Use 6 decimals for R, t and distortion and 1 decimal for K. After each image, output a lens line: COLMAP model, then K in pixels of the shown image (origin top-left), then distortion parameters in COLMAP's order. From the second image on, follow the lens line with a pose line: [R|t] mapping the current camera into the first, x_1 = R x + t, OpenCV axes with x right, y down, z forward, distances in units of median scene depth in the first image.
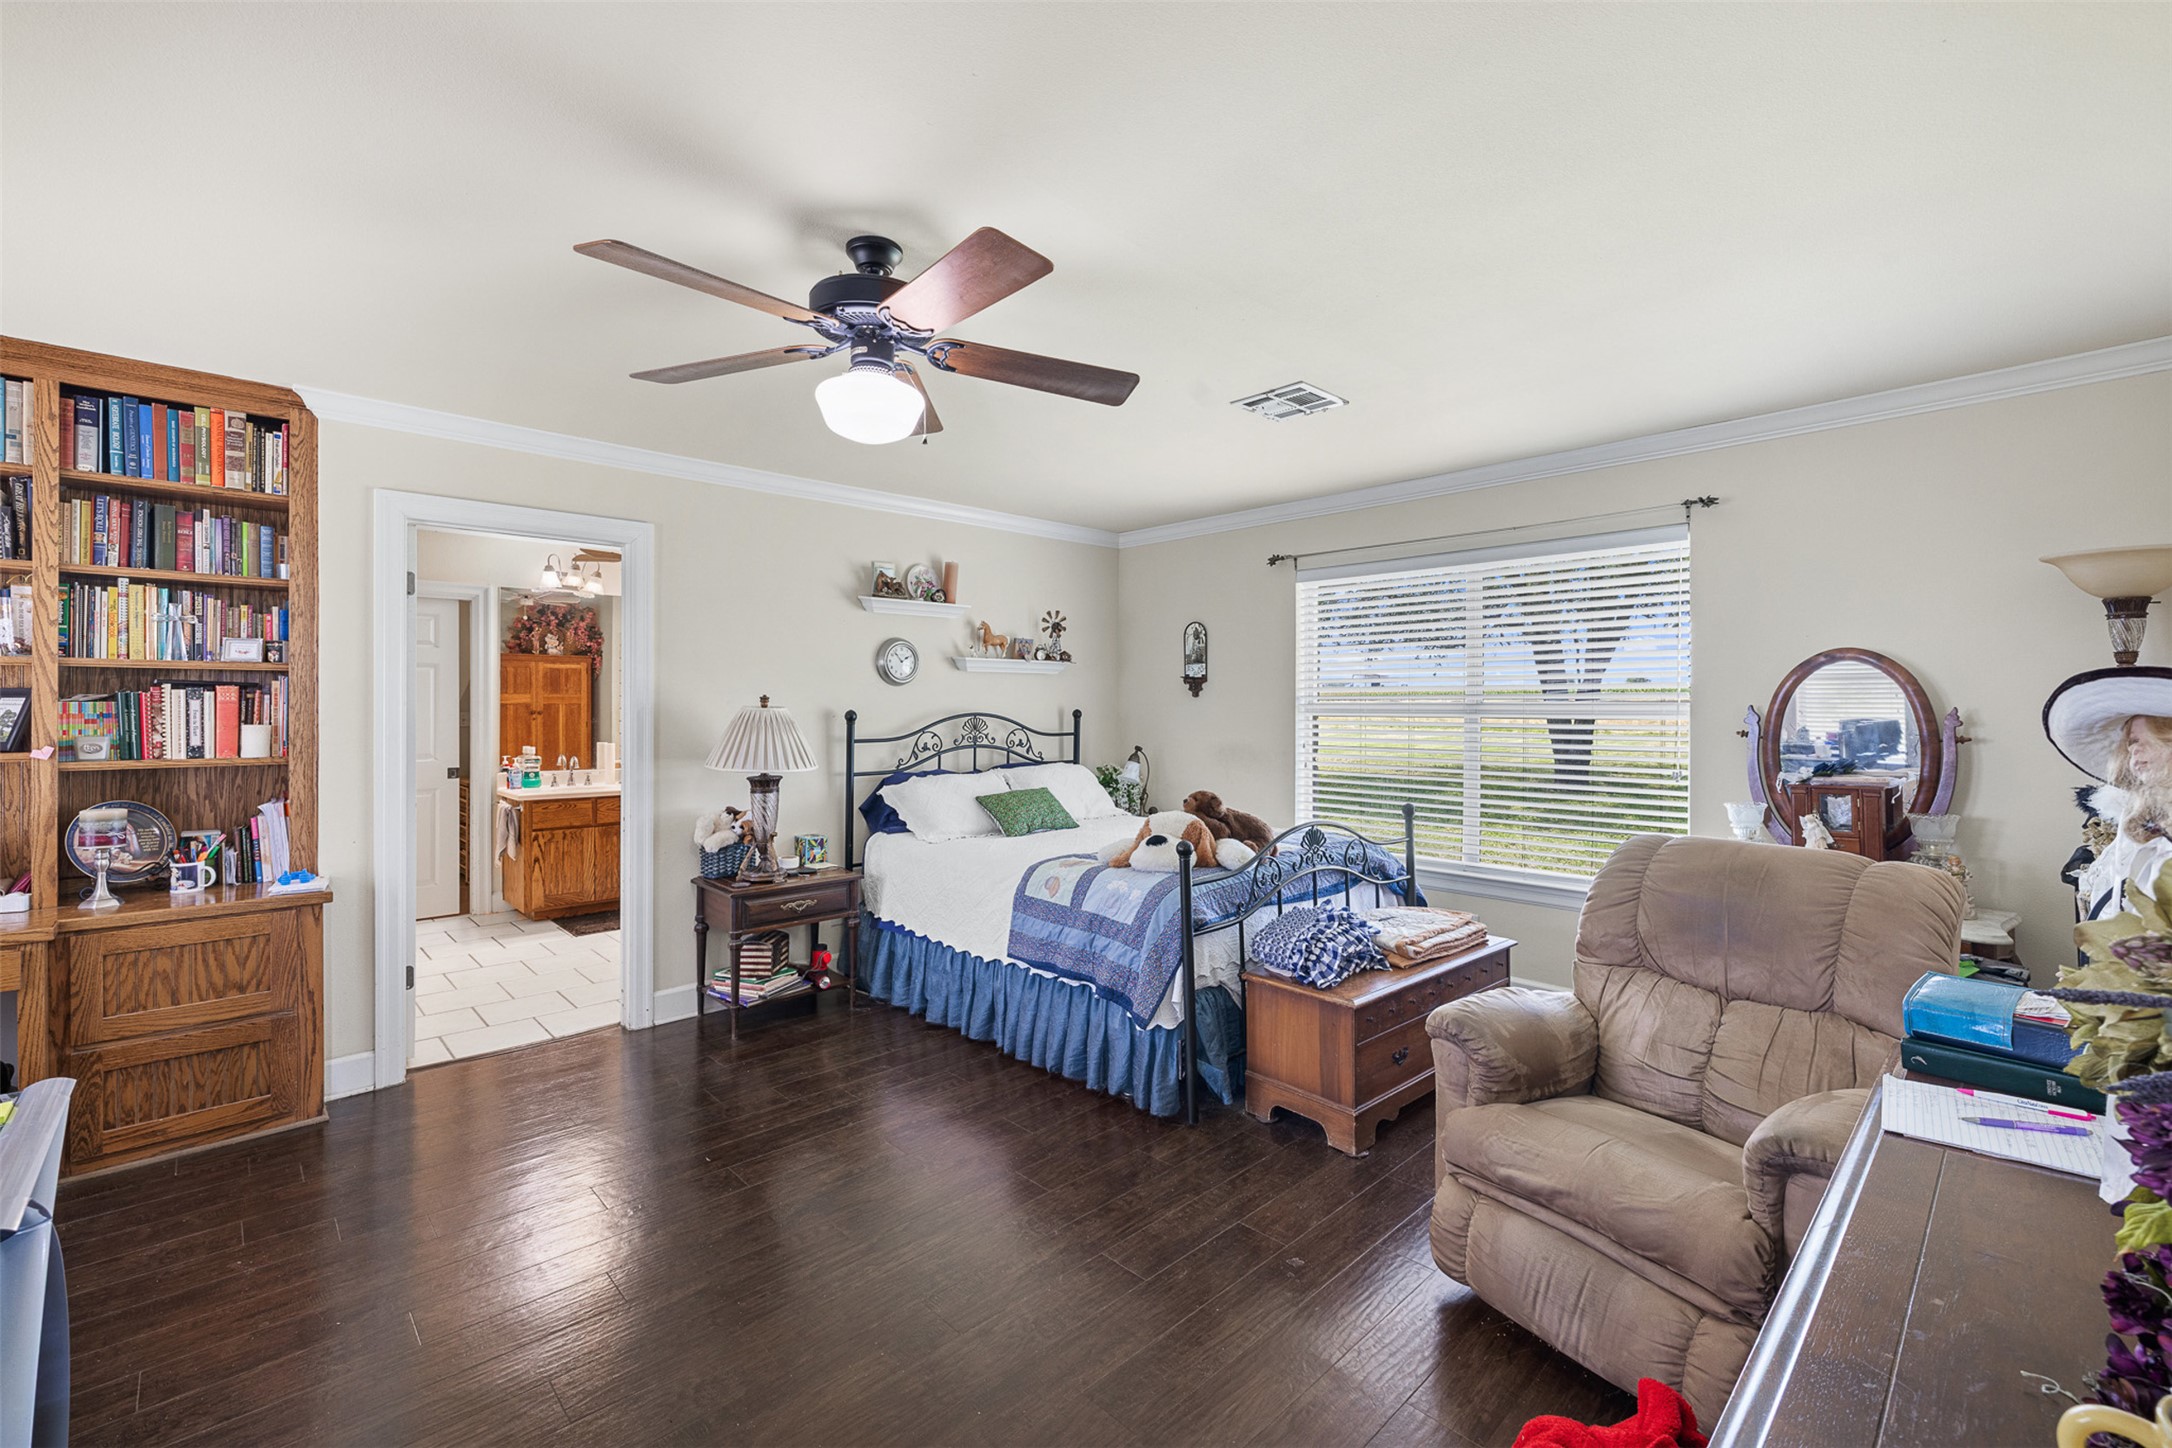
lens RADIAL K [[916.4, 0, 1076.2], [0, 916.4, 692.9], [0, 0, 1]] dist [0.003071, -0.001143]
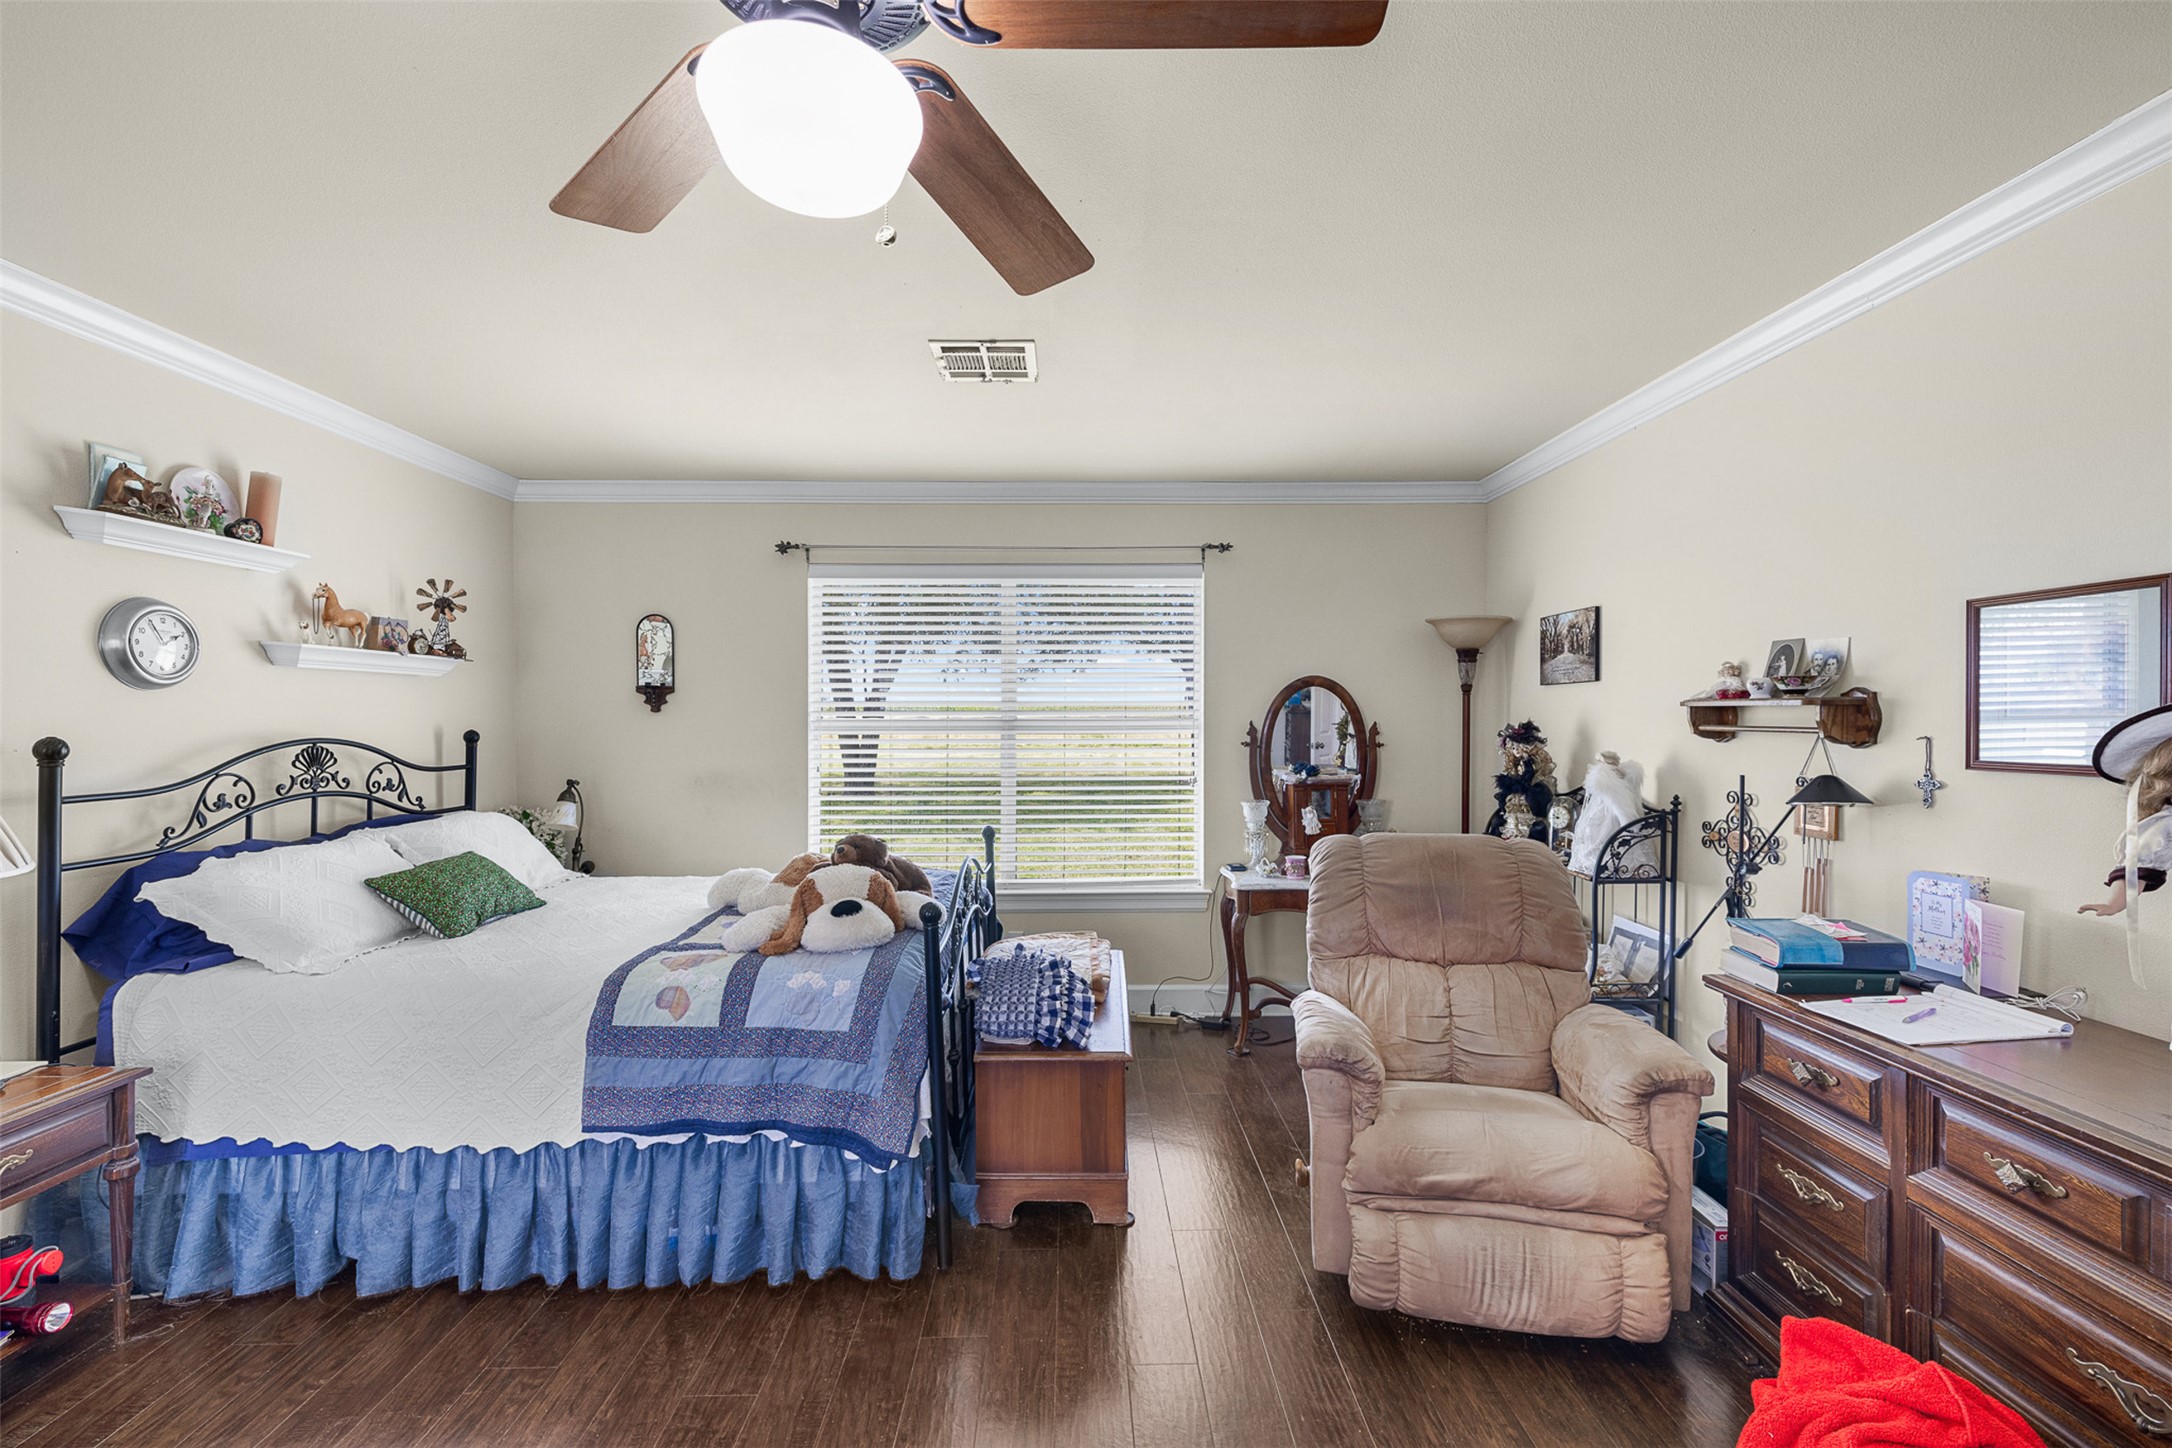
lens RADIAL K [[916.4, 0, 1085.0], [0, 916.4, 723.8], [0, 0, 1]] dist [0.003071, -0.001143]
pose [[0.675369, -0.005544, 0.737459, -0.236101], [-0.005824, 0.999900, 0.012850, 0.002363], [-0.737457, -0.012973, 0.675270, 0.264761]]
